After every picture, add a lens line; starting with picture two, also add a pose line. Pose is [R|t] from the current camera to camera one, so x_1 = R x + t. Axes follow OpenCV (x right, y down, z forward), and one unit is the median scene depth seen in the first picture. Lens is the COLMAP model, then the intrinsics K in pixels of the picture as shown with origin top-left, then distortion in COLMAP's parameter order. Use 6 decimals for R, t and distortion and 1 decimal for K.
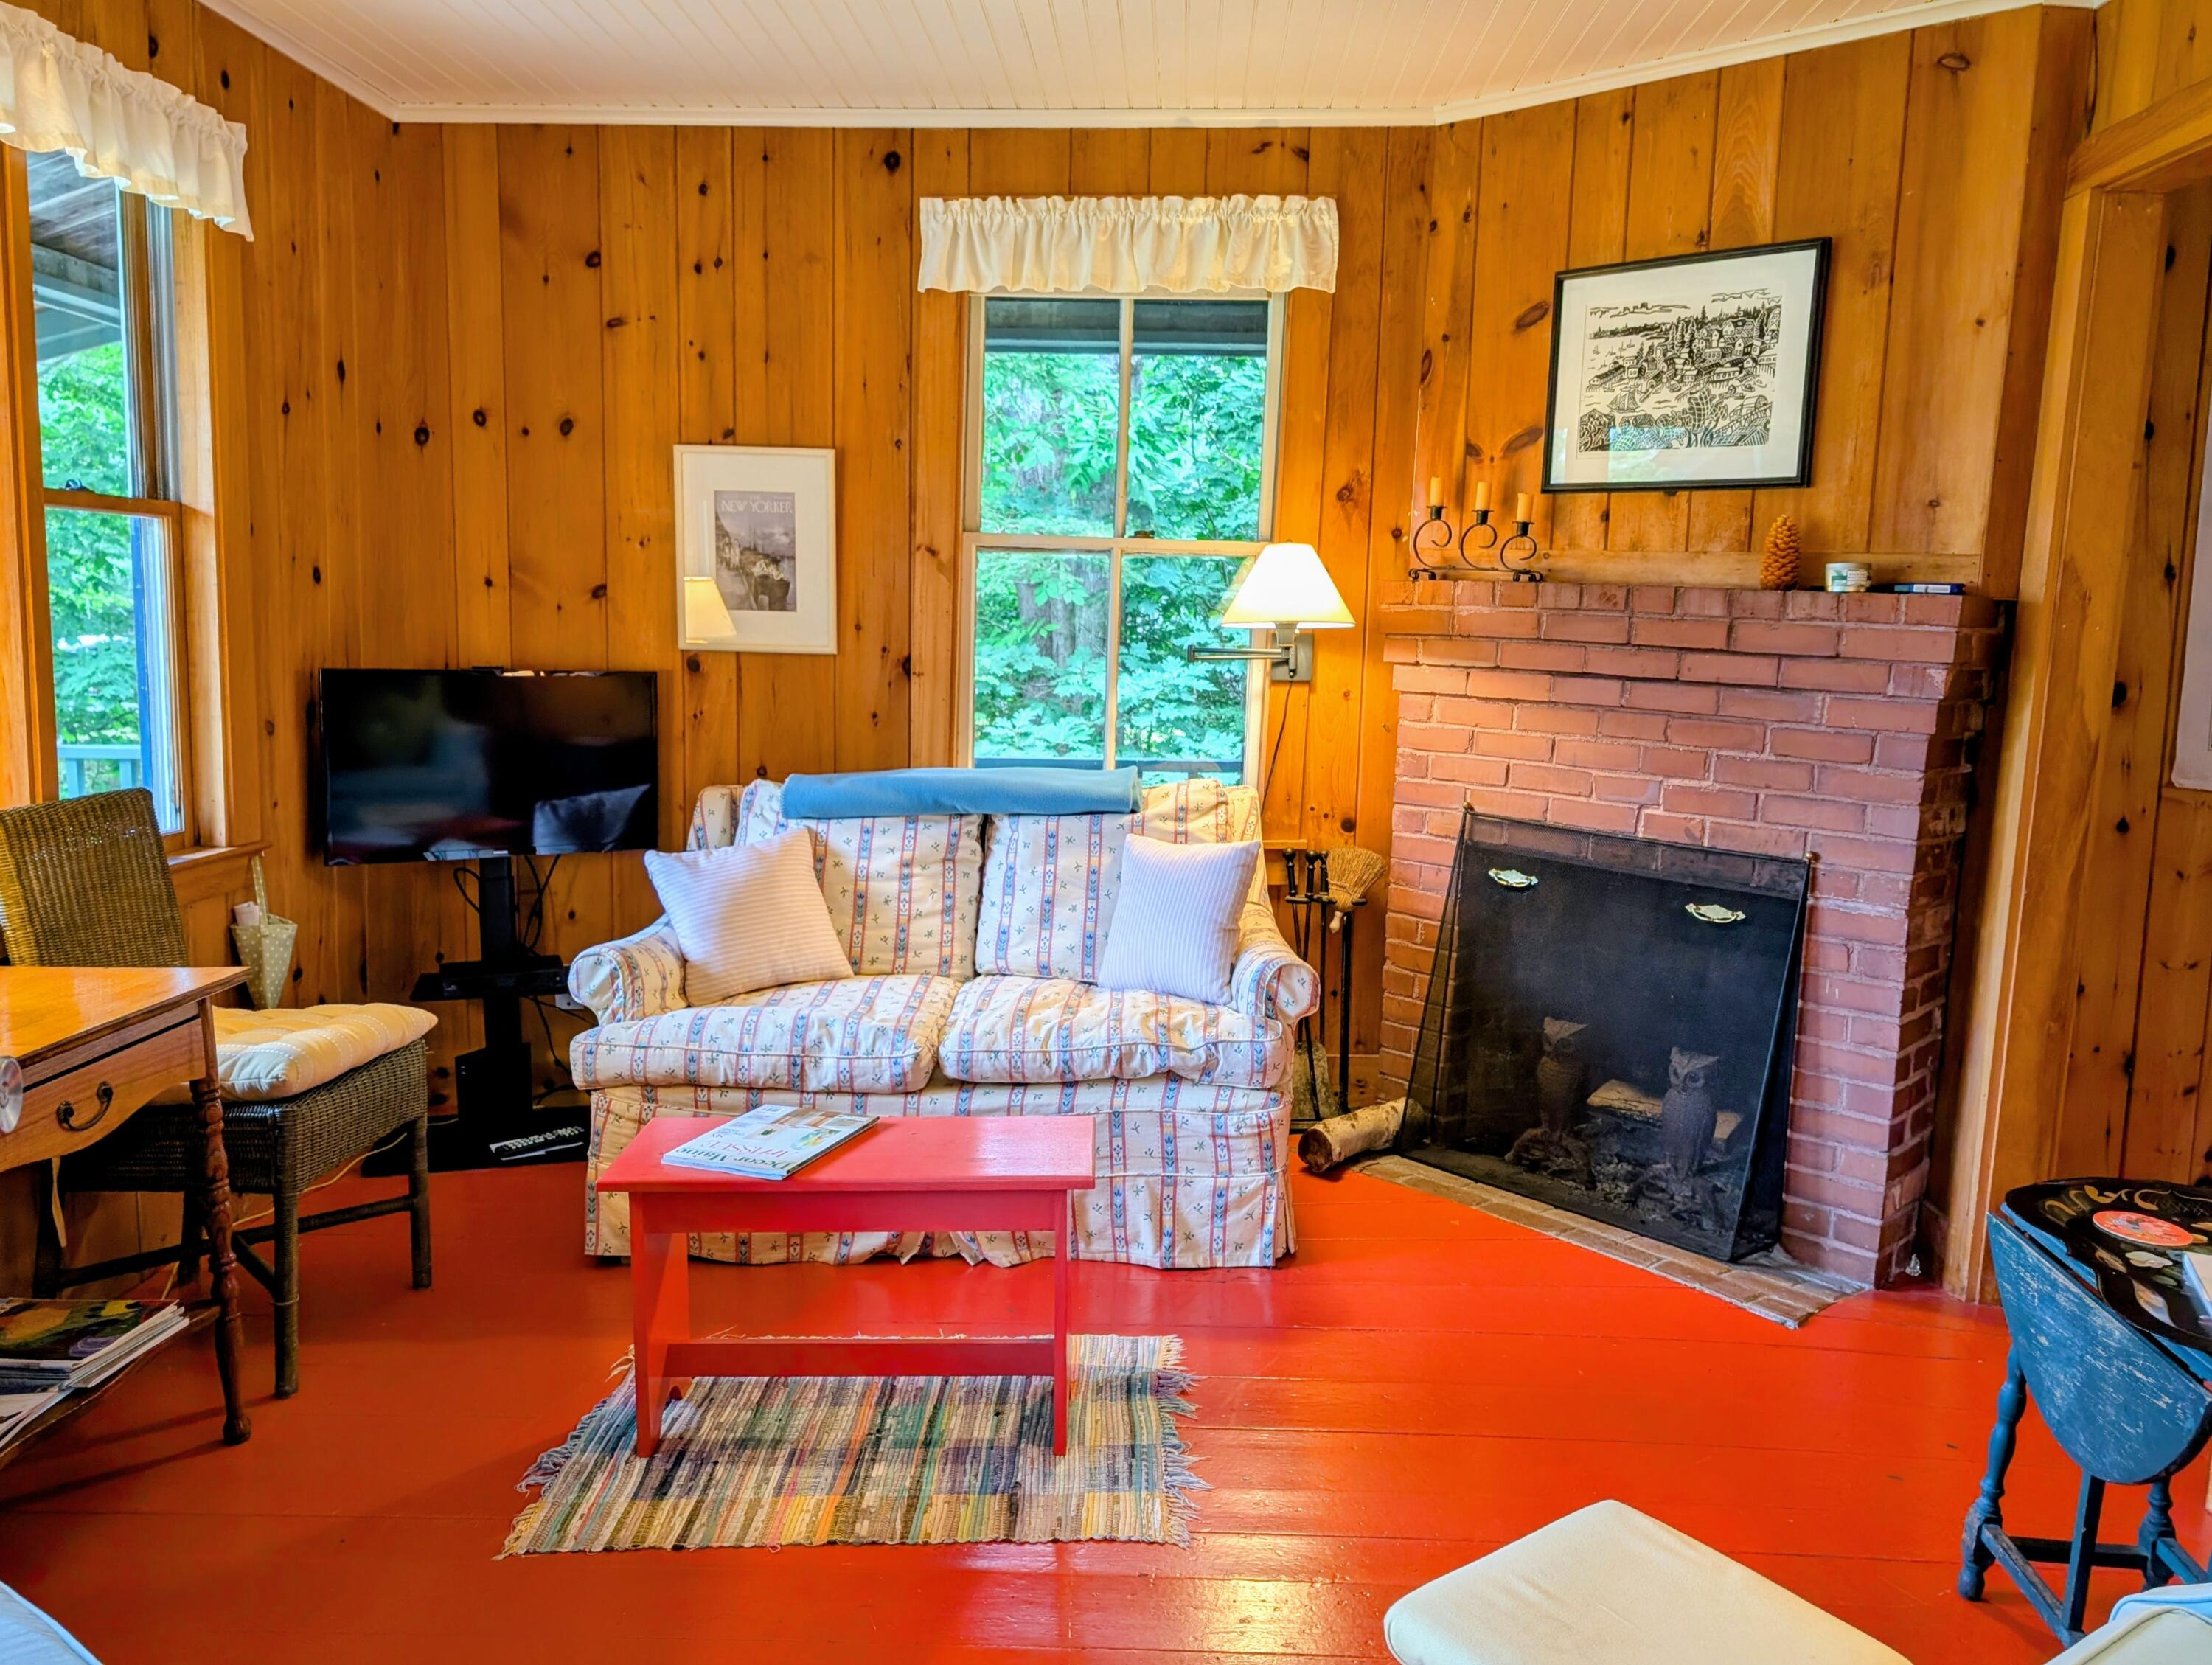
lens RADIAL K [[1562.7, 0, 1106.0], [0, 1562.7, 832.5], [0, 0, 1]] dist [0.002933, -0.001148]
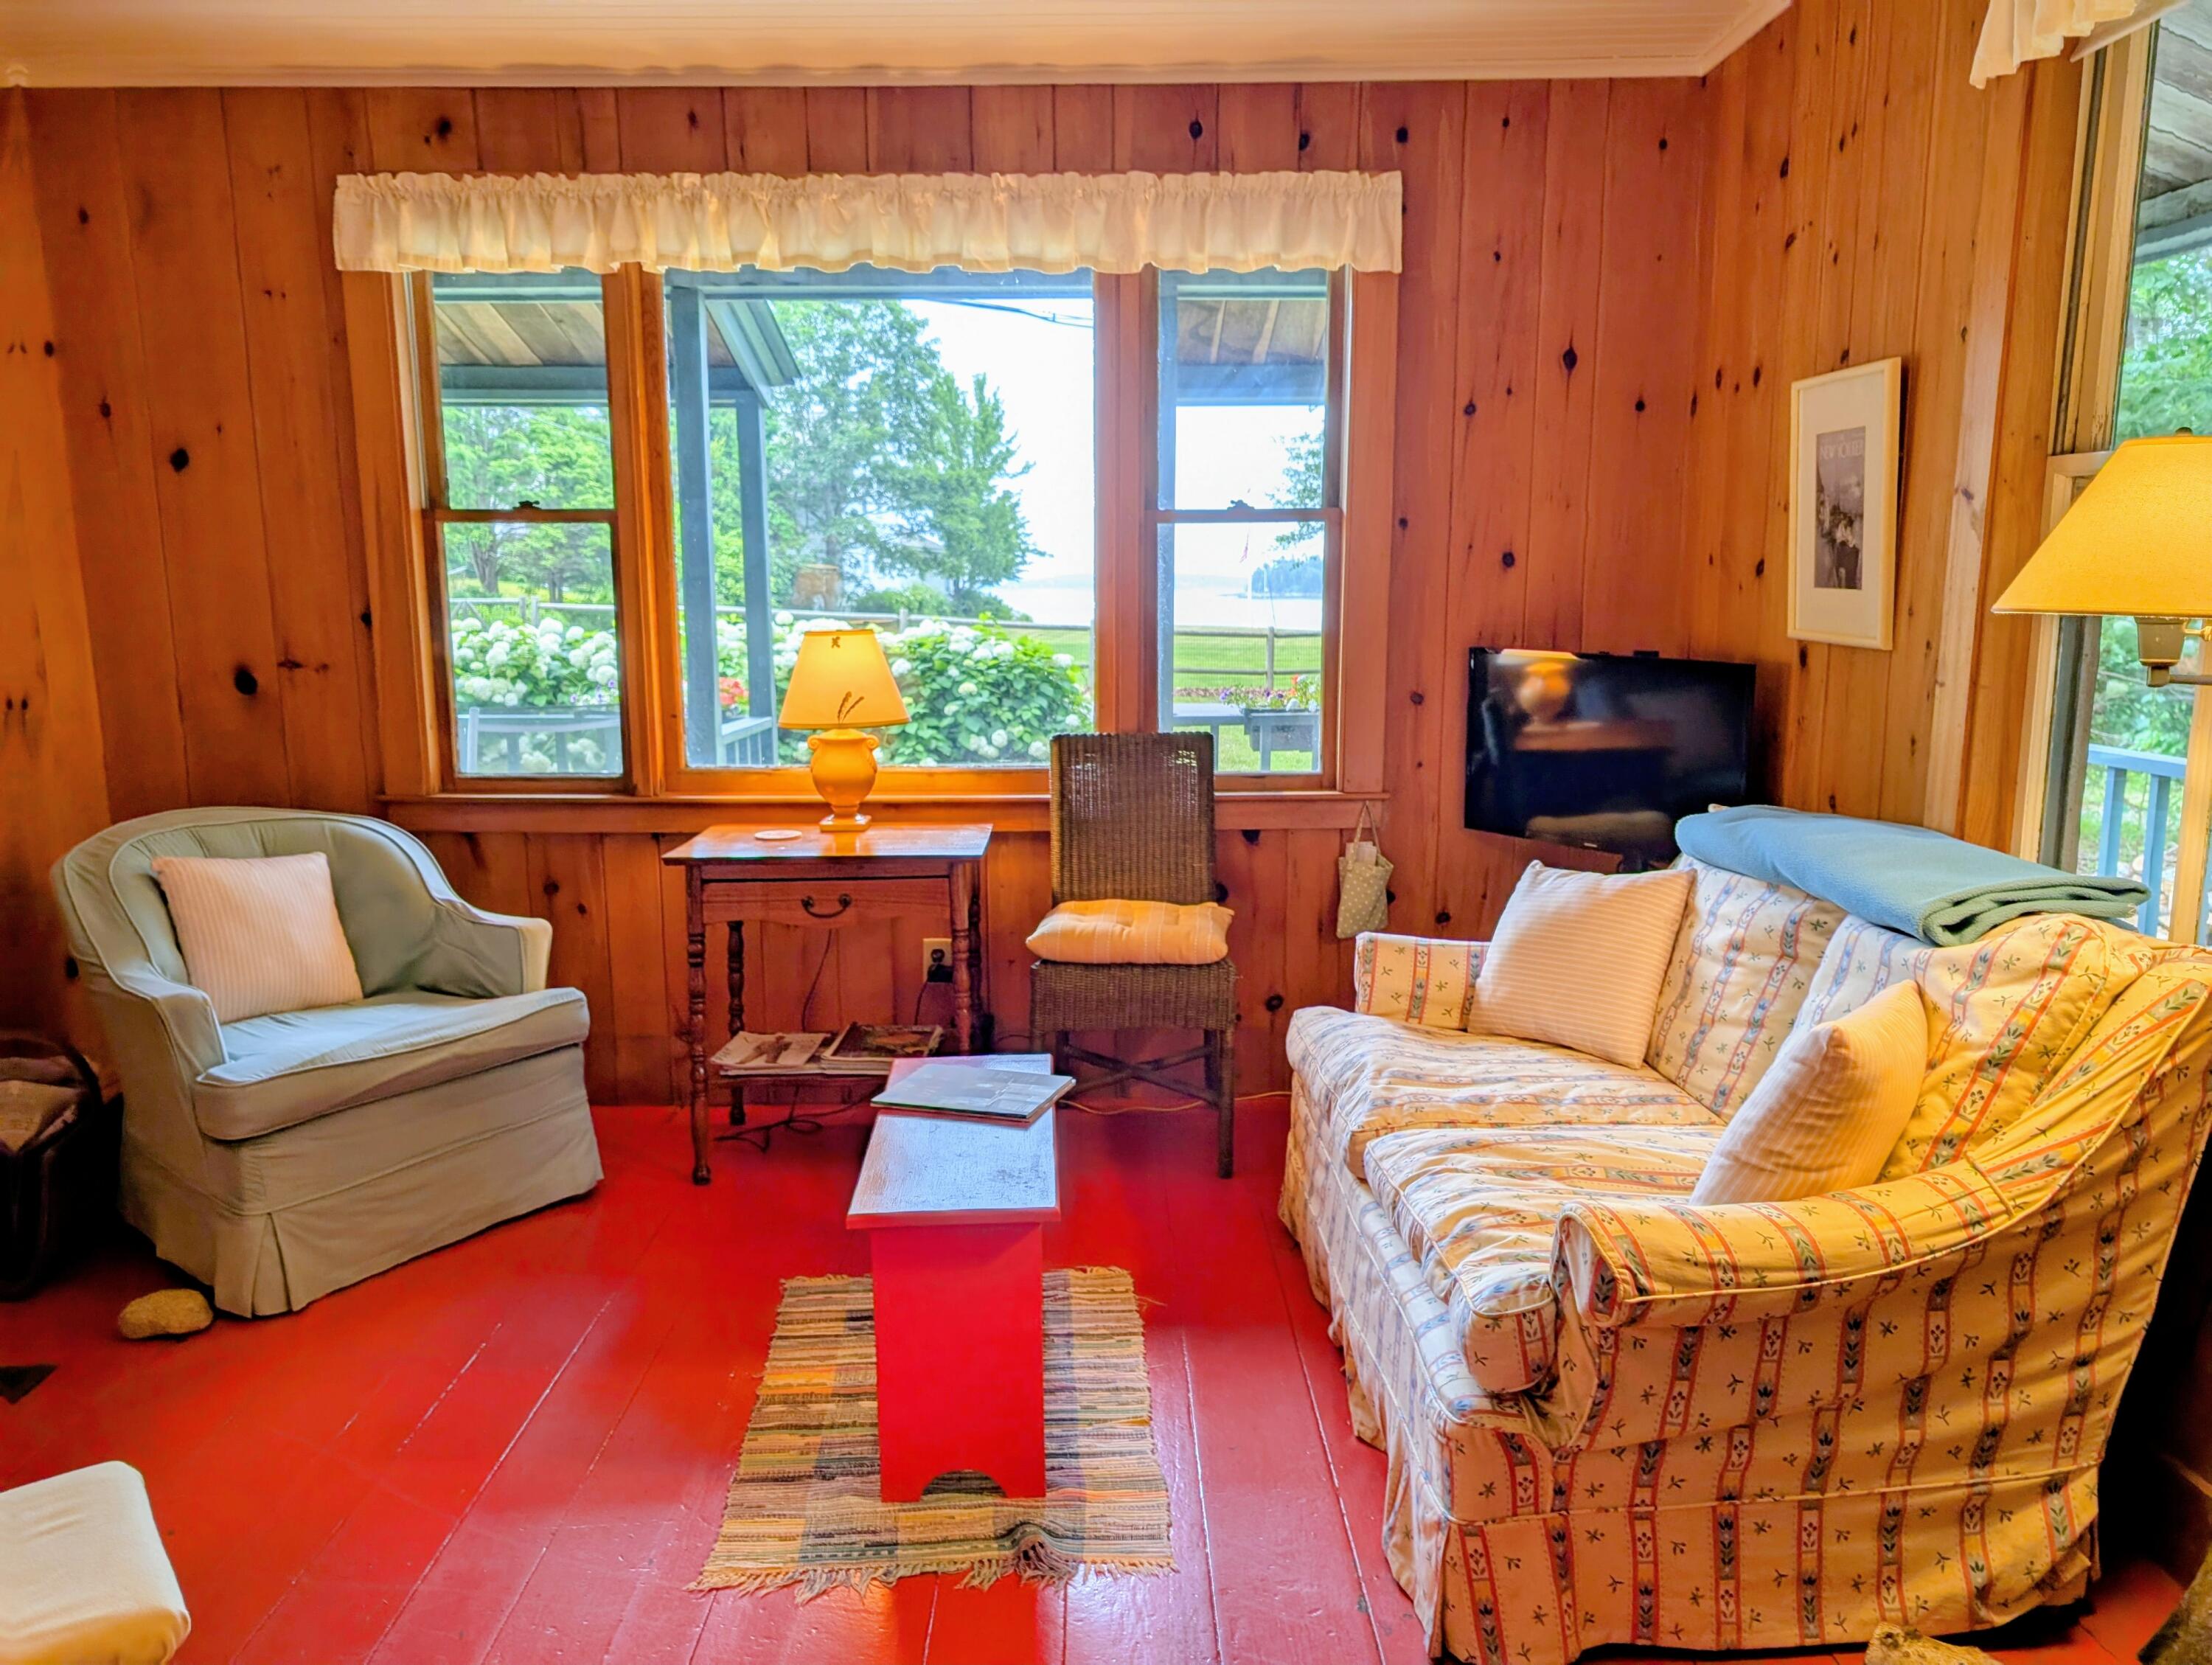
lens RADIAL K [[1598.9, 0, 1171.8], [0, 1598.9, 831.7], [0, 0, 1]] dist [-0.005498, -0.001920]
pose [[0.061161, 0.143022, -0.987828, 0.540170], [-0.130170, 0.982371, 0.134173, -0.090814], [0.989603, 0.120379, 0.078700, 0.652395]]
